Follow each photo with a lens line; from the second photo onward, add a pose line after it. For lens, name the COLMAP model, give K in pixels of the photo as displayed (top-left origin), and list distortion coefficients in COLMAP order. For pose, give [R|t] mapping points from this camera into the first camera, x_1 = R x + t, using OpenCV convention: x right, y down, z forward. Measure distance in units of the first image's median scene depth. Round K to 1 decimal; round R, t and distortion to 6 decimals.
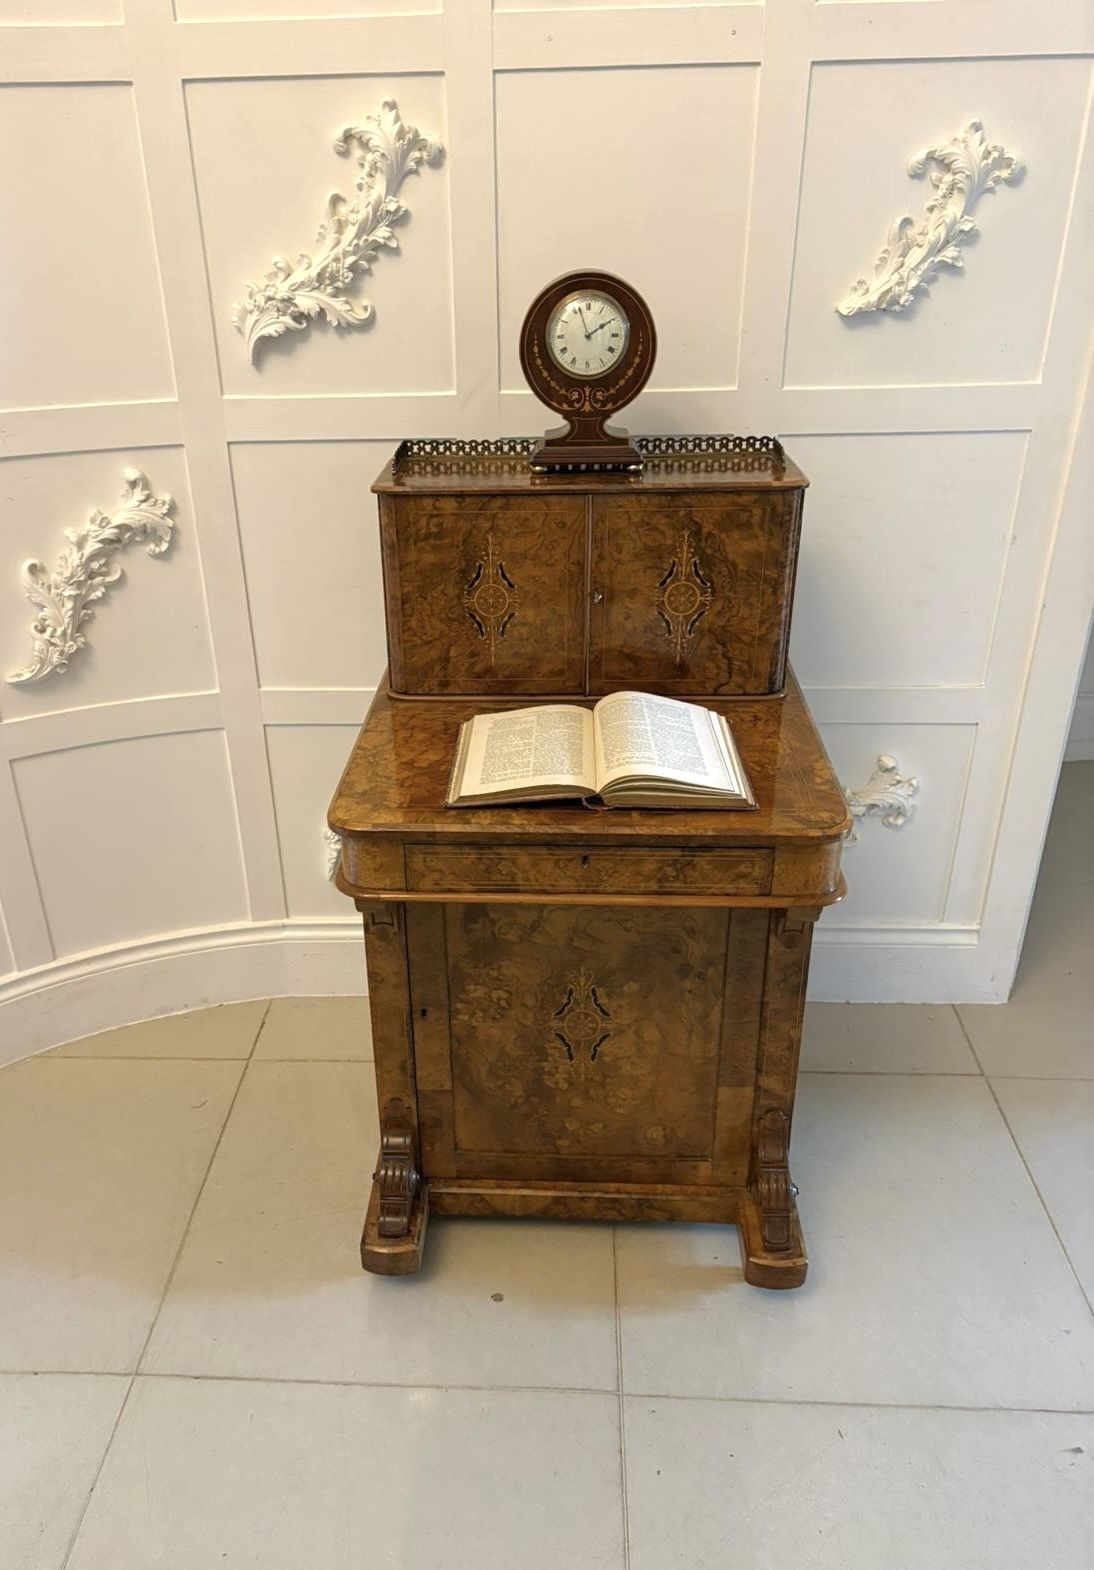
lens RADIAL K [[1174.0, 0, 495.2], [0, 1174.0, 820.8], [0, 0, 1]] dist [0.033320, -0.044952]
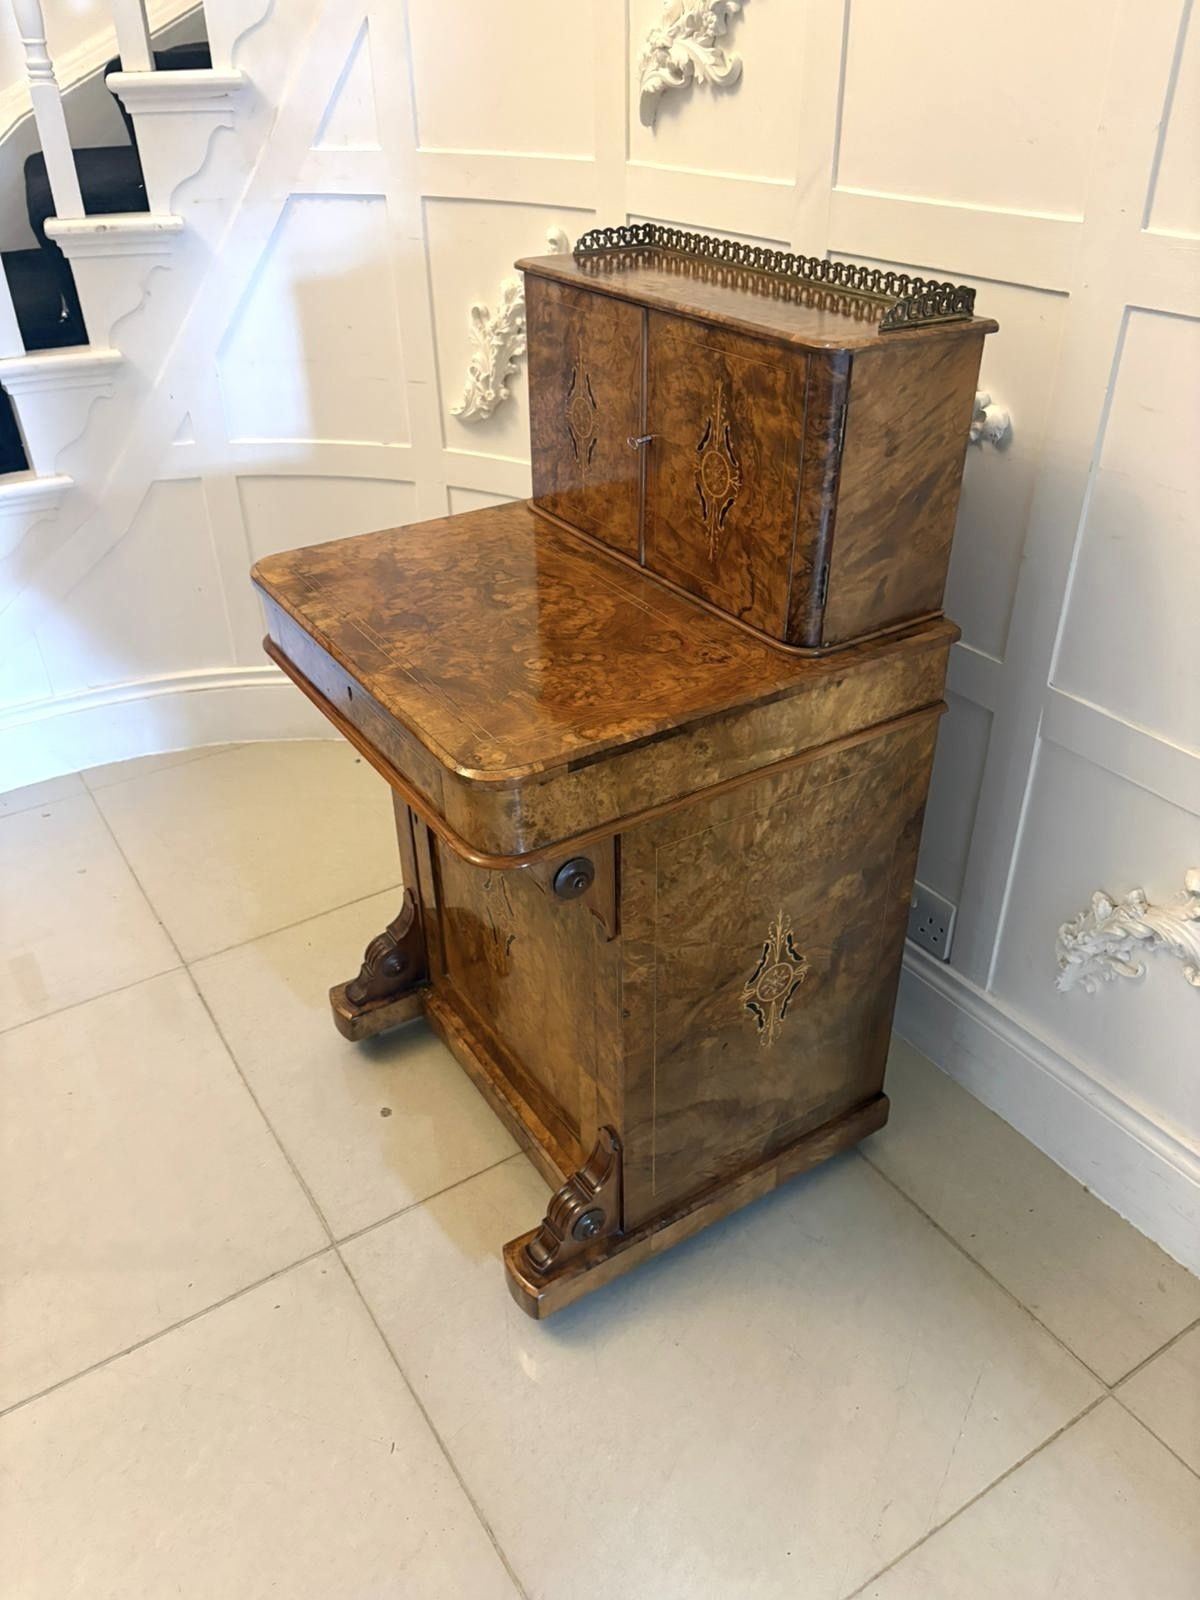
lens RADIAL K [[1209.1, 0, 605.7], [0, 1209.1, 812.5], [0, 0, 1]] dist [0.027774, -0.036036]
pose [[0.591685, 0.455409, -0.665215, 0.717136], [-0.381236, 0.885123, 0.266864, -0.173525], [0.710330, 0.095704, 0.697332, 0.419150]]
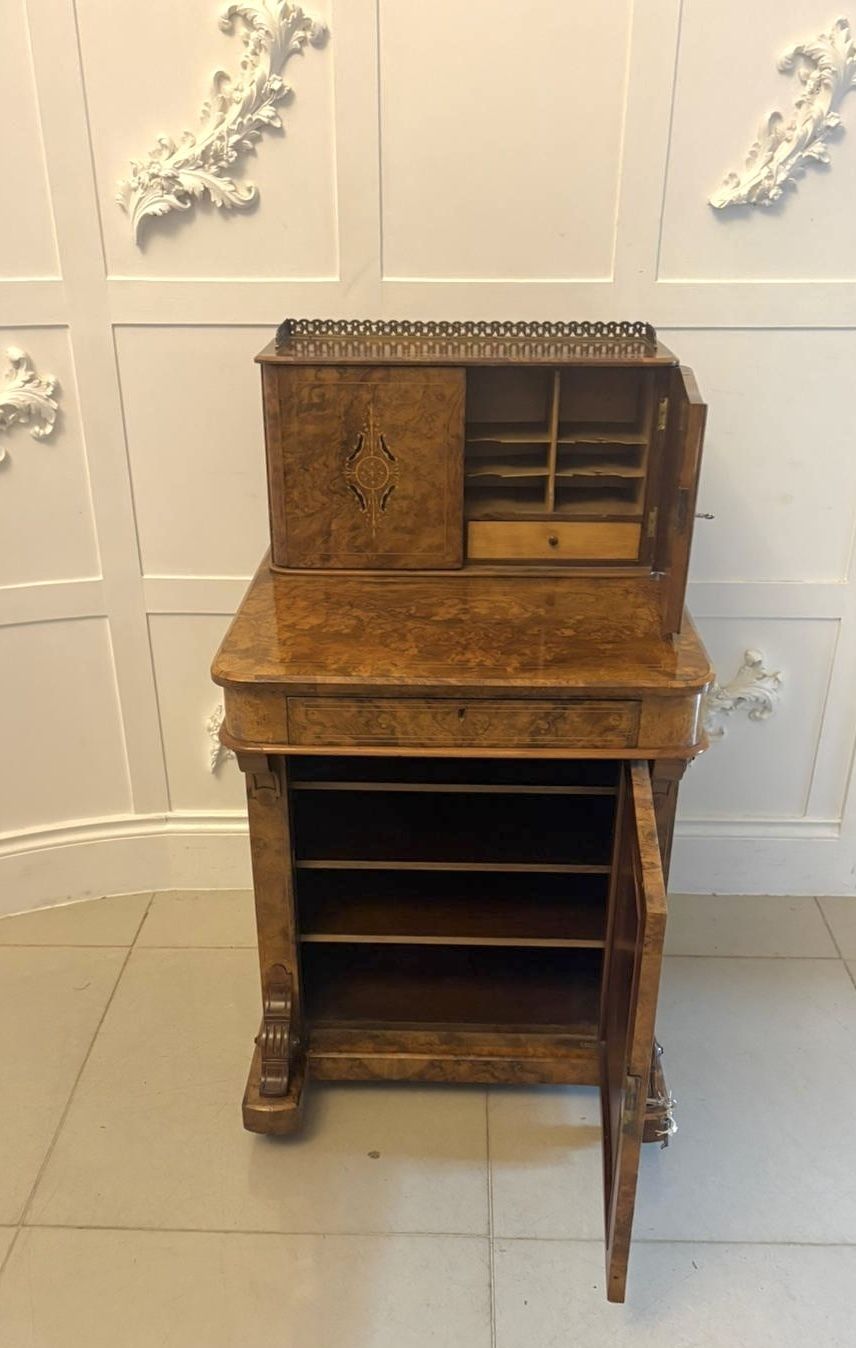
lens RADIAL K [[1174.5, 0, 428.9], [0, 1174.5, 803.5], [0, 0, 1]] dist [0.022785, -0.028703]
pose [[0.999042, 0.005365, 0.043430, 0.003157], [-0.006240, 0.999780, 0.020028, 0.078466], [-0.043313, -0.020280, 0.998856, -0.032359]]
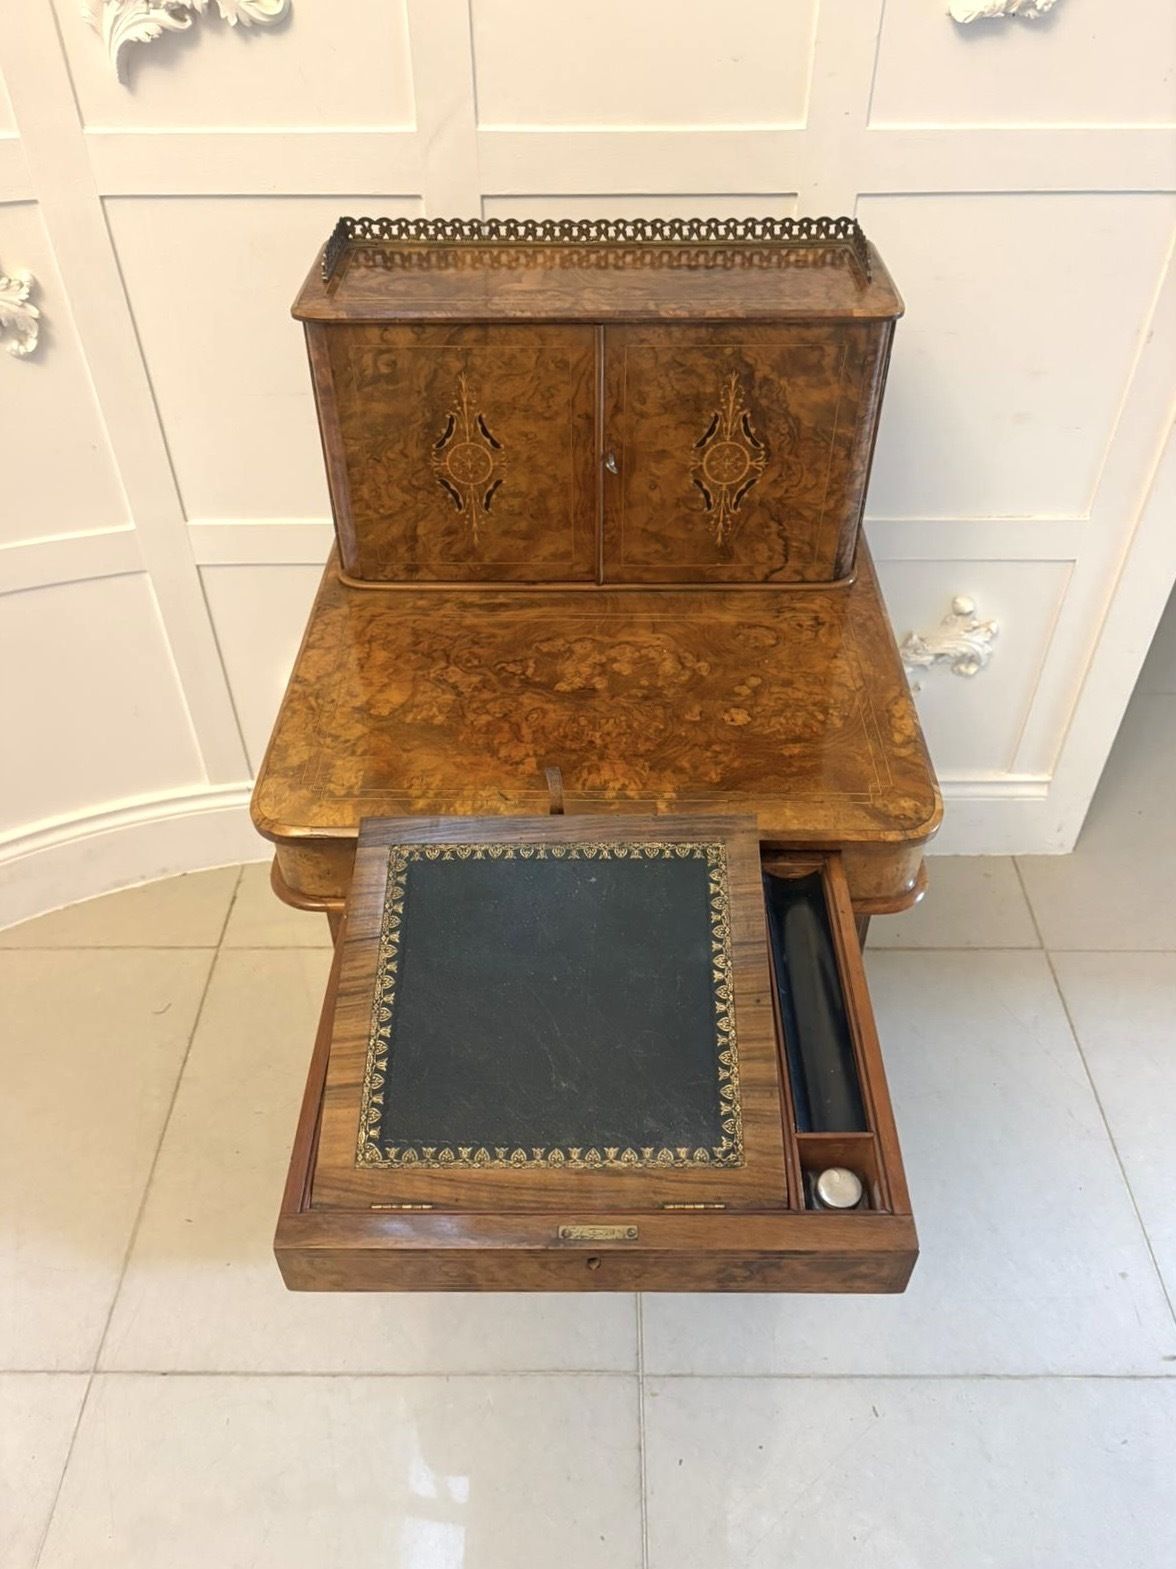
lens RADIAL K [[1185.7, 0, 592.7], [0, 1185.7, 788.4], [0, 0, 1]] dist [0.027774, -0.036036]
pose [[0.998097, -0.022469, 0.057422, 0.026215], [0.007646, 0.969156, 0.246329, -0.171620], [-0.061185, -0.245421, 0.967484, 0.221601]]
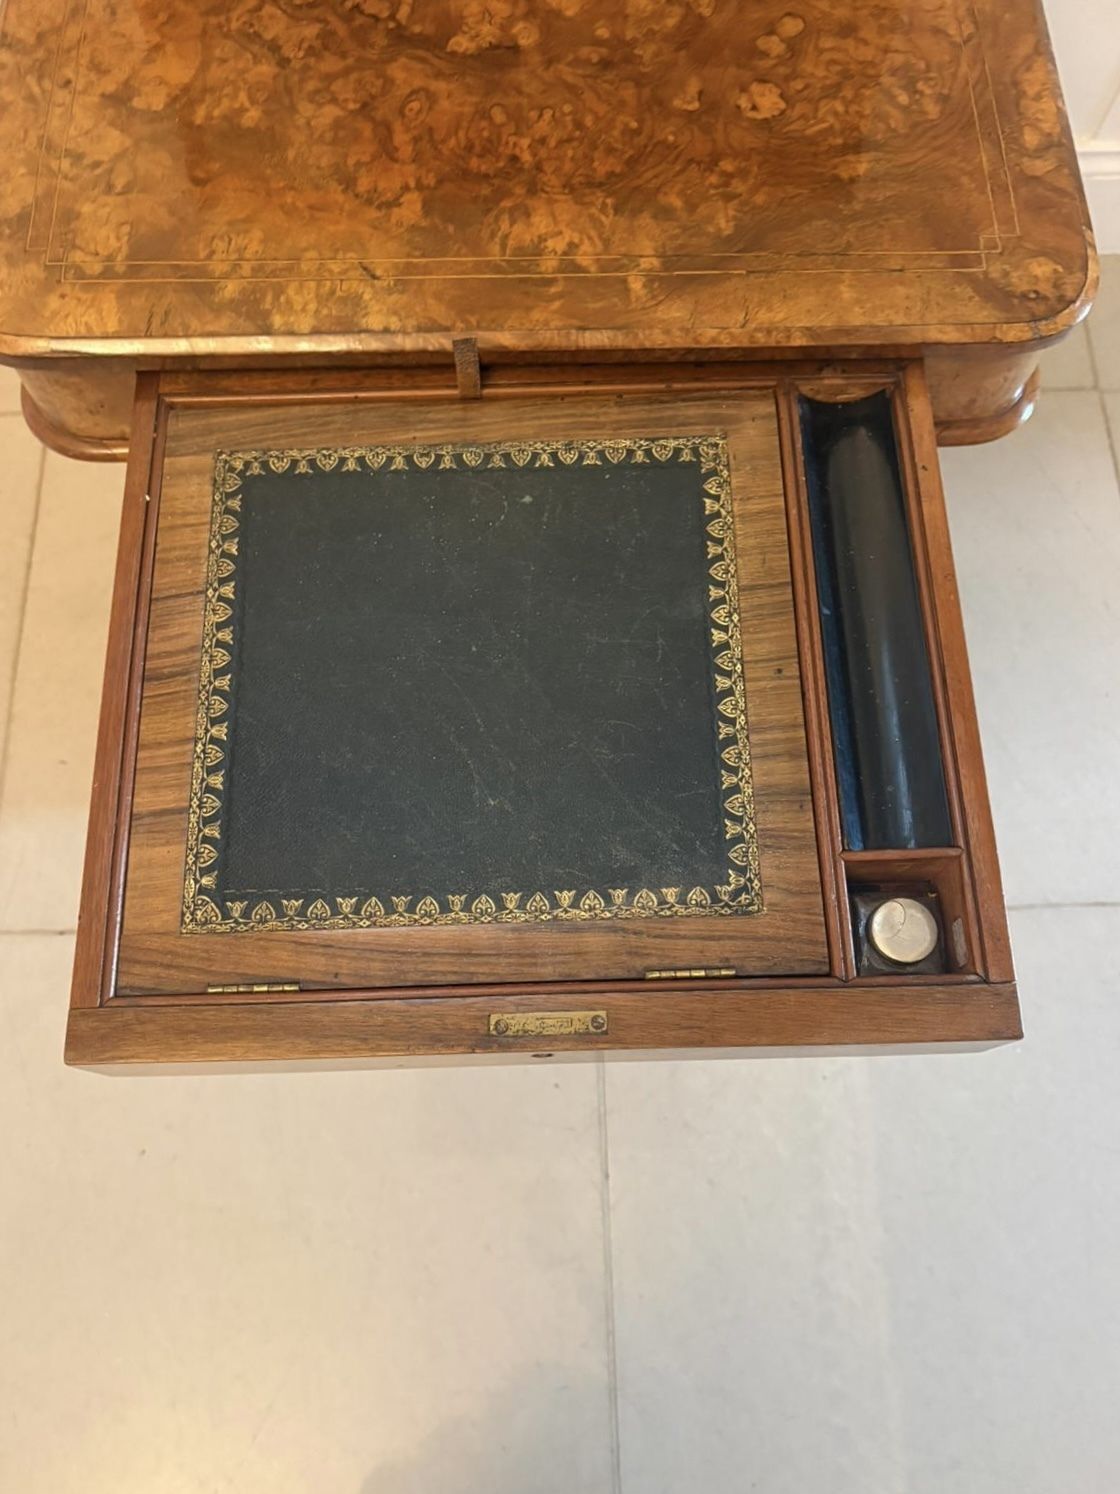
lens RADIAL K [[1197.1, 0, 563.3], [0, 1197.1, 746.2], [0, 0, 1]] dist [0.062846, -0.080128]
pose [[0.995380, -0.076142, 0.058493, 0.042563], [0.017916, 0.745785, 0.665946, -0.153662], [-0.094329, -0.661821, 0.743704, 0.449111]]
